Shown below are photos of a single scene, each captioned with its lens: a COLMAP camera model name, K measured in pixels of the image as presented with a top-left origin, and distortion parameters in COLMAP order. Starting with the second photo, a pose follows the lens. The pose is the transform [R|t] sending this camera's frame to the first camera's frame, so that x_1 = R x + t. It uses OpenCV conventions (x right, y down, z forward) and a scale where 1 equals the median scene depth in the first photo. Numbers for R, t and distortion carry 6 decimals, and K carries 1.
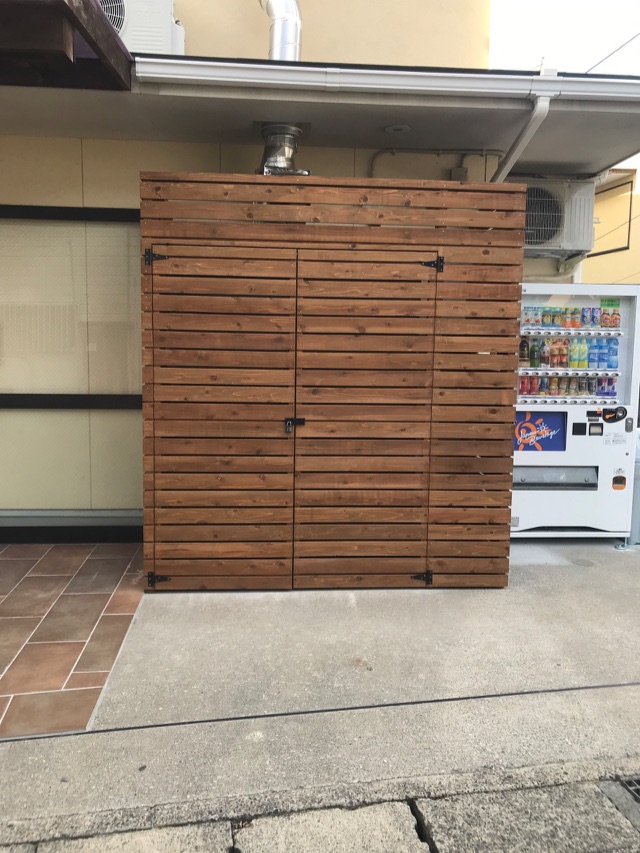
lens RADIAL K [[699.2, 0, 319.2], [0, 699.2, 424.9], [0, 0, 1]] dist [-0.004743, 0.031107]
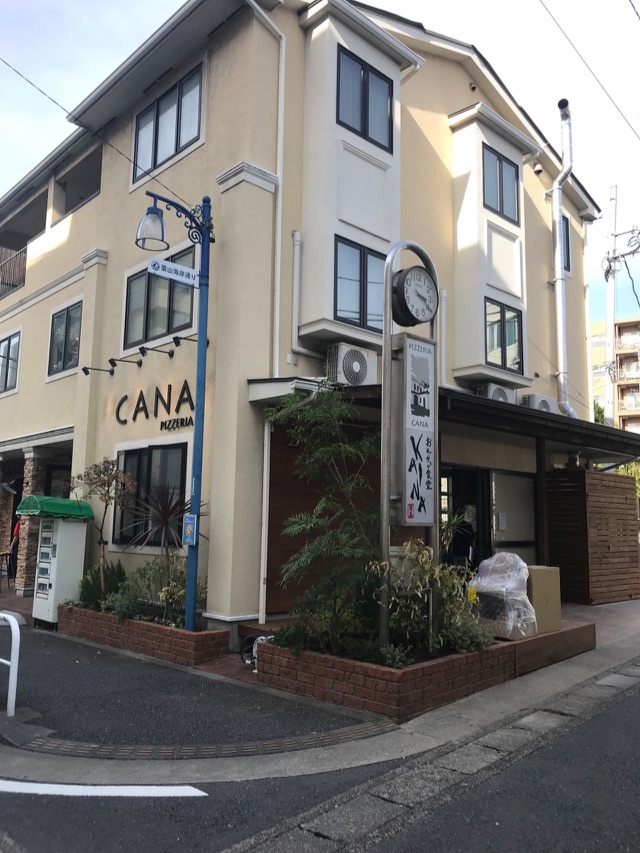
lens RADIAL K [[699.2, 0, 319.3], [0, 699.2, 427.0], [0, 0, 1]] dist [-0.004743, 0.031107]
pose [[0.773534, 0.086845, 0.627776, -2.139109], [0.065883, 0.974180, -0.215945, 0.044697], [-0.630321, 0.208401, 0.747840, -0.458565]]
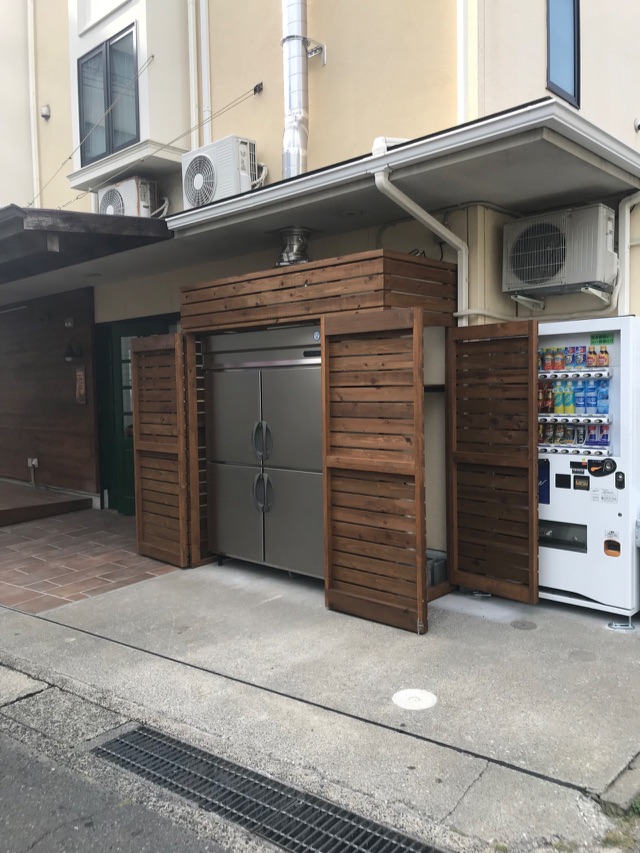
lens RADIAL K [[699.2, 0, 318.6], [0, 699.2, 426.1], [0, 0, 1]] dist [-0.004743, 0.031107]
pose [[0.674897, 0.012982, -0.737798, 0.941805], [-0.051979, 0.998198, -0.029983, -0.024731], [0.736079, 0.058586, 0.674355, 0.178989]]
